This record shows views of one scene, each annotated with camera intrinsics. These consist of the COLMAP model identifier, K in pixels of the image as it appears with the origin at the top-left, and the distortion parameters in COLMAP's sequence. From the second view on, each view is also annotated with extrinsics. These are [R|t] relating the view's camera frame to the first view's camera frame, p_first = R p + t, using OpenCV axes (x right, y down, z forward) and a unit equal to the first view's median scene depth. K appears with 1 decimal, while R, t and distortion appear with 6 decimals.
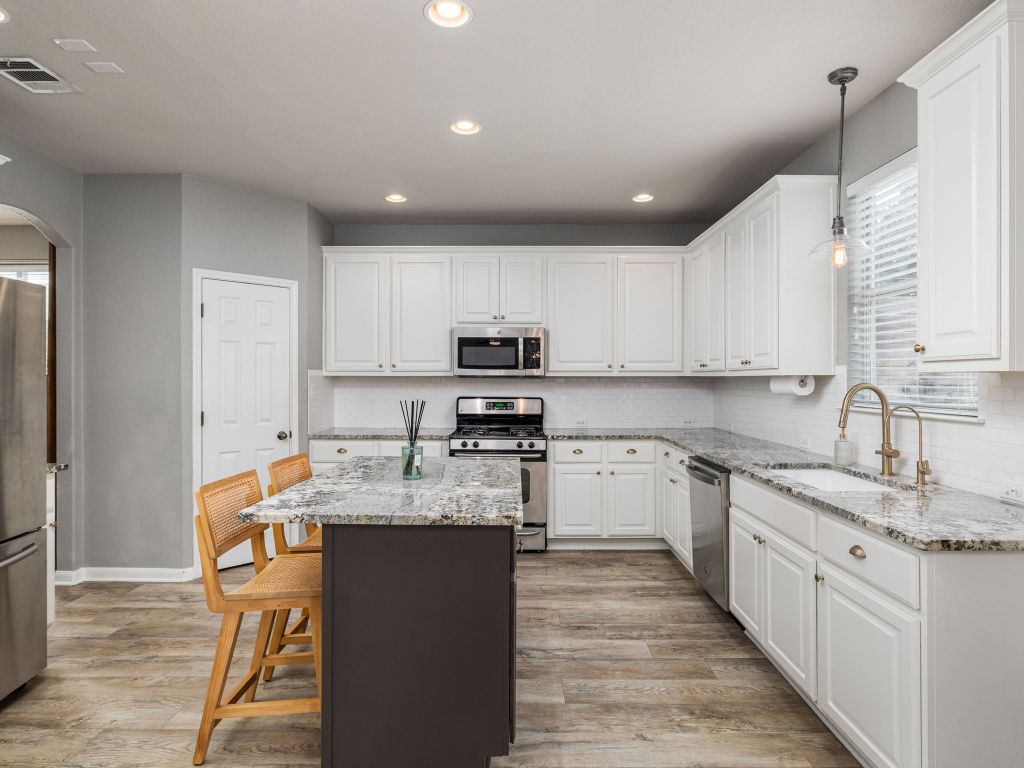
lens RADIAL K [[567.9, 0, 513.1], [0, 567.9, 381.3], [0, 0, 1]] dist [-0.002591, -0.000039]
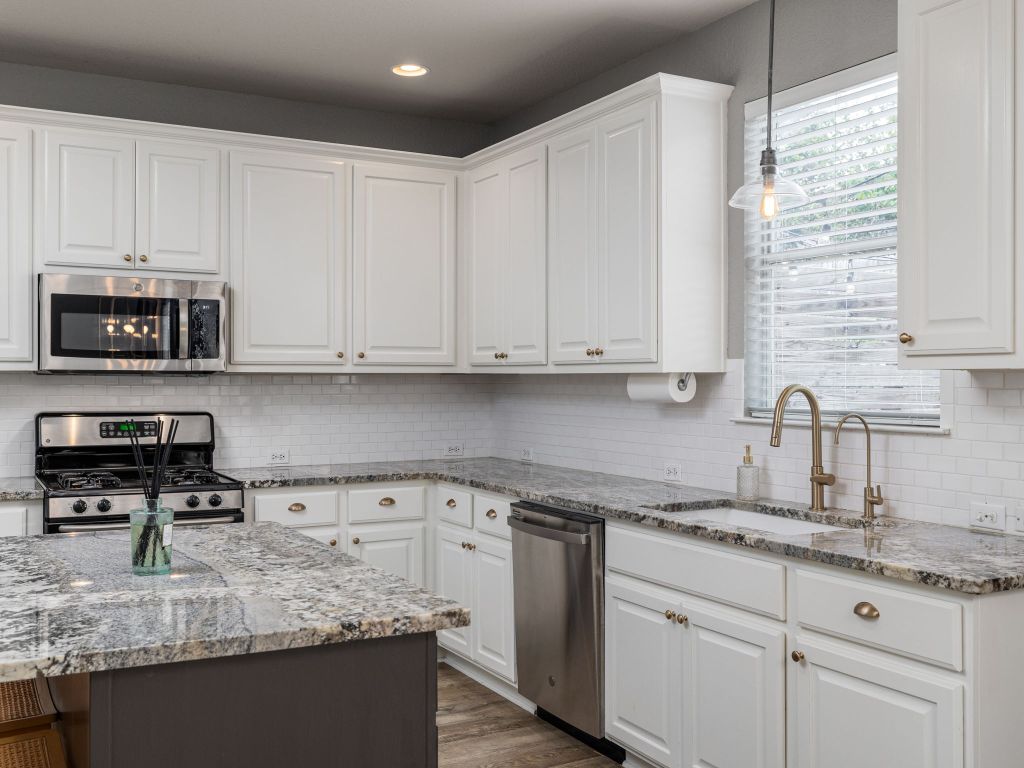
lens RADIAL K [[1019.2, 0, 512.0], [0, 1019.2, 384.0], [0, 0, 1]] dist [0.002811, -0.004299]
pose [[0.876359, -0.001062, 0.481657, -0.186409], [0.000123, 0.999998, 0.001981, 0.000369], [-0.481658, -0.001677, 0.876358, 0.022186]]
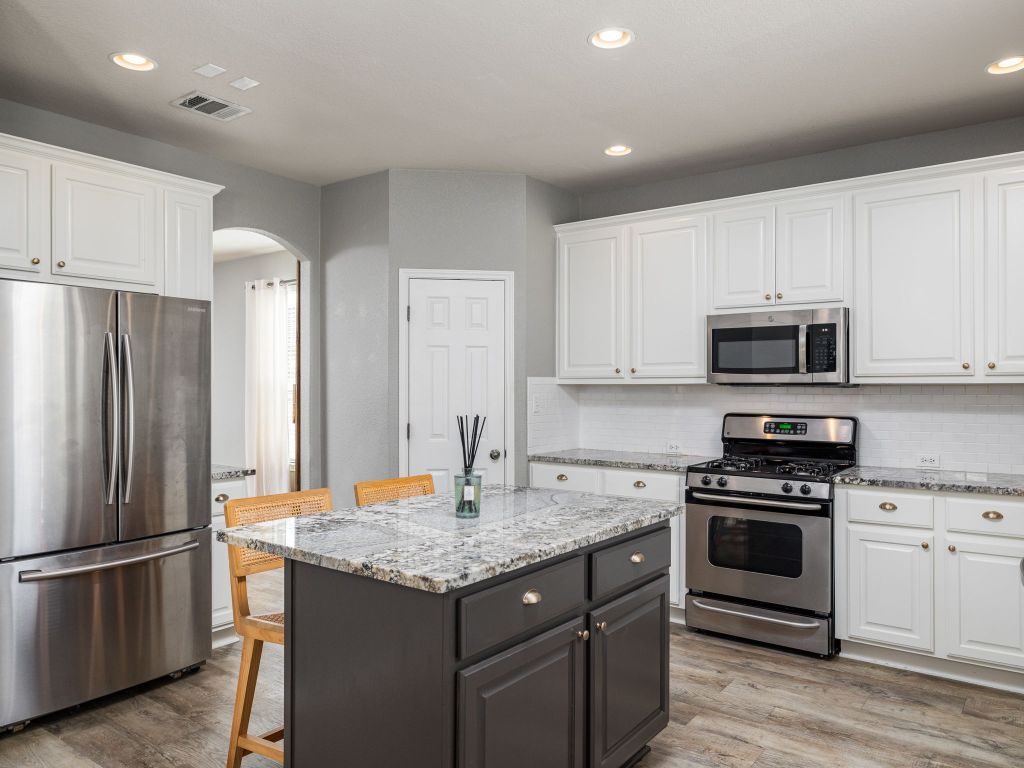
lens RADIAL K [[733.1, 0, 512.0], [0, 733.1, 384.0], [0, 0, 1]] dist [-0.003572, 0.000459]
pose [[0.806124, -0.002526, -0.591741, 0.259484], [-0.002444, 0.999968, -0.007598, -0.001513], [0.591741, 0.007571, 0.806092, 0.125170]]
